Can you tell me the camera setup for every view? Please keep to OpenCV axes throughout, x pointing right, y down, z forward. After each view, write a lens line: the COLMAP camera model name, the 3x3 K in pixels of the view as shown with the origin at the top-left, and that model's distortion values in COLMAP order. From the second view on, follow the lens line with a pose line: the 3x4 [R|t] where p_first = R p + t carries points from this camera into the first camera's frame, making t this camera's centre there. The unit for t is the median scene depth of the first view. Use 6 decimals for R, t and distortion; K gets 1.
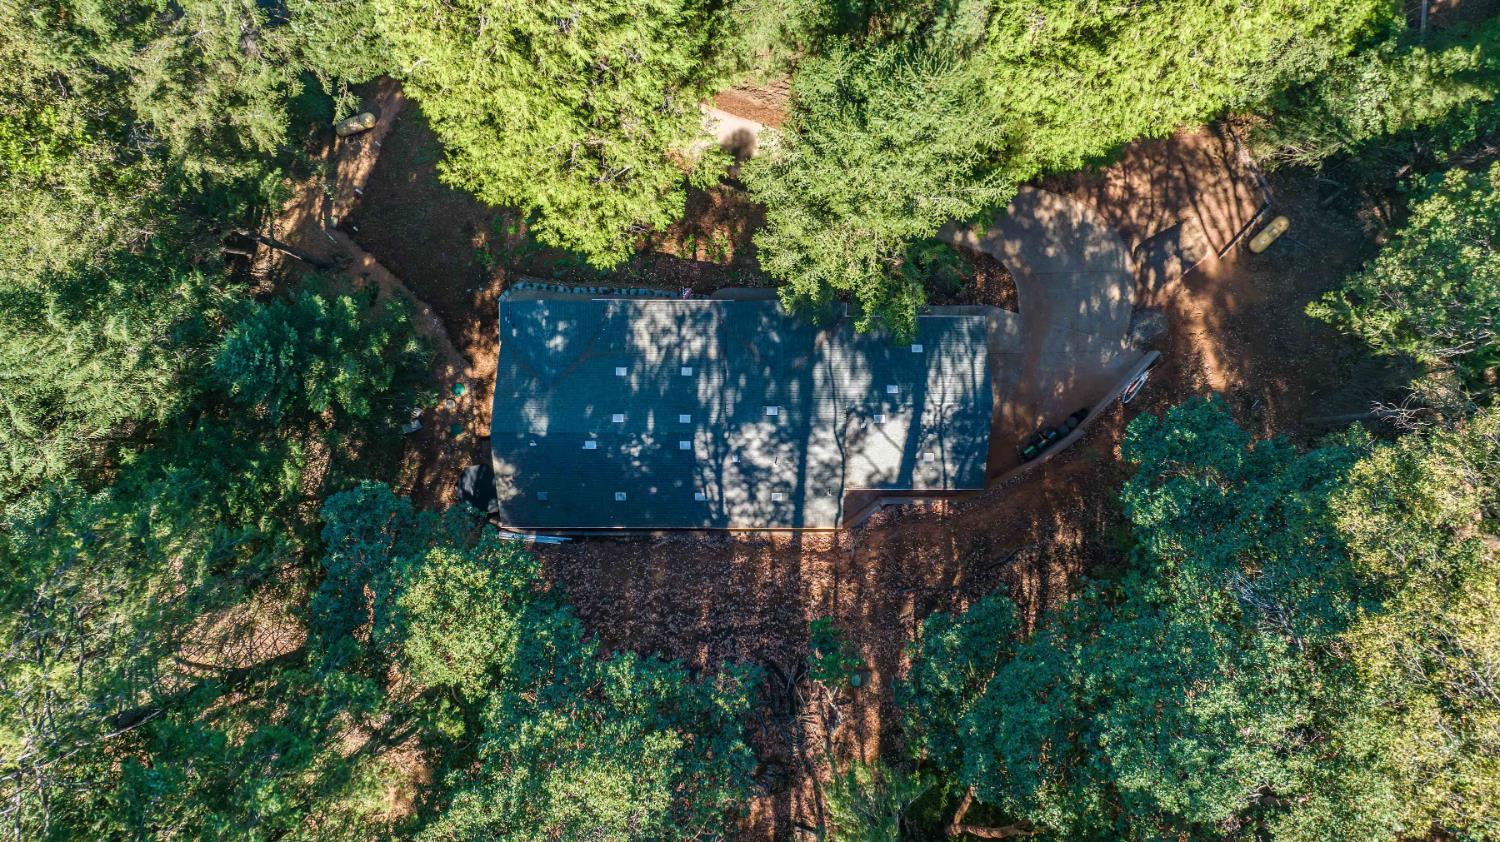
lens RADIAL K [[1063.5, 0, 753.3], [0, 1063.5, 415.0], [0, 0, 1]] dist [-0.000813, -0.001387]
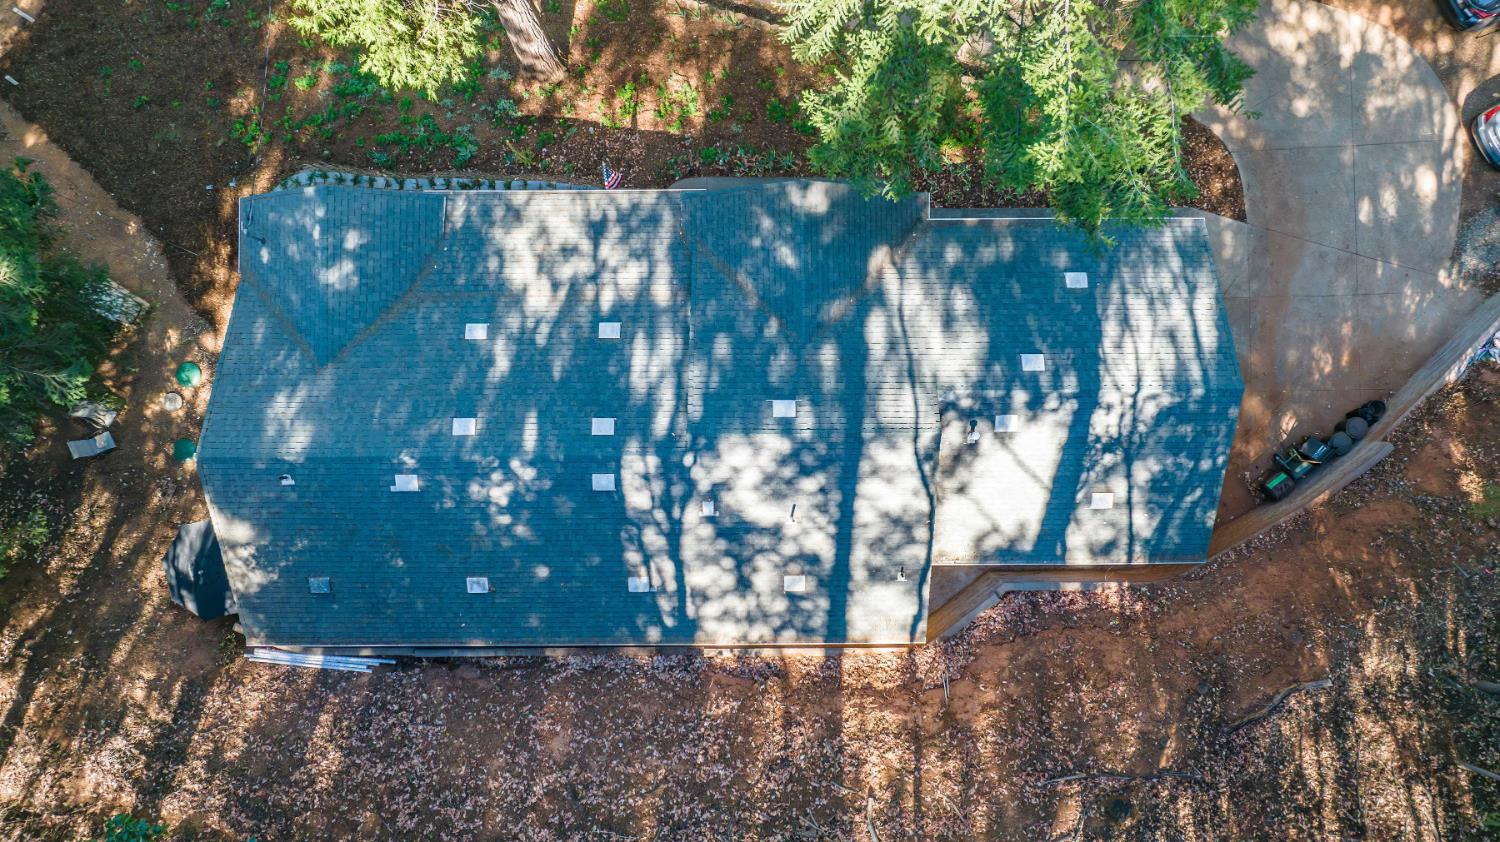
lens RADIAL K [[1063.5, 0, 753.3], [0, 1063.5, 415.0], [0, 0, 1]] dist [-0.000813, -0.001387]
pose [[0.999967, -0.007839, -0.001925, 0.005002], [0.007831, 0.999961, -0.004014, 0.000849], [0.001956, 0.003998, 0.999990, 0.508651]]
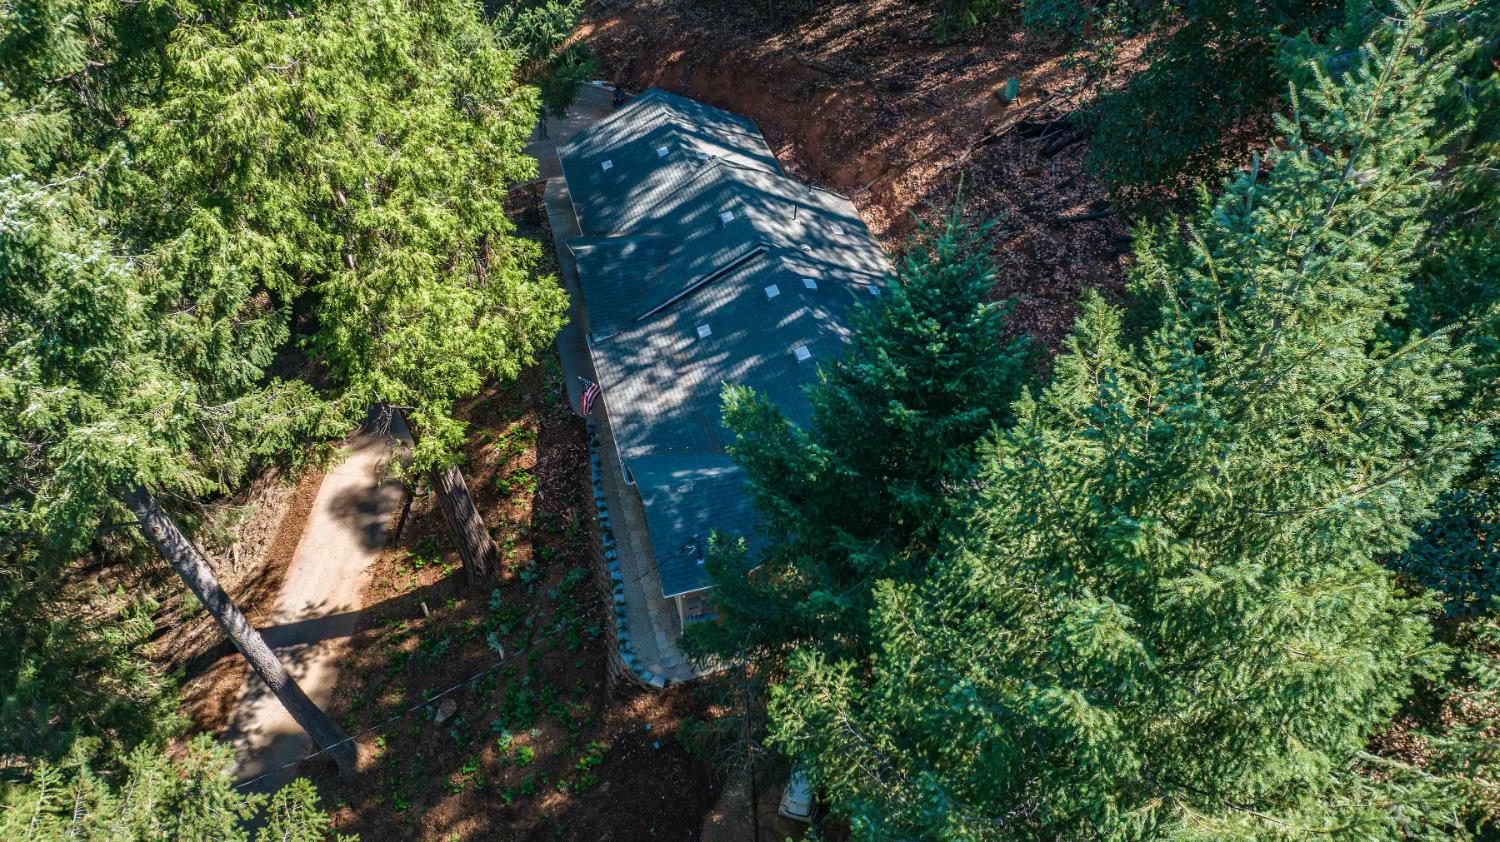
lens RADIAL K [[1063.5, 0, 753.3], [0, 1063.5, 415.0], [0, 0, 1]] dist [-0.000813, -0.001387]
pose [[-0.277274, -0.666818, 0.691718, -0.568950], [0.960791, -0.192842, 0.199231, -0.154825], [0.000541, 0.719838, 0.694142, 0.575711]]
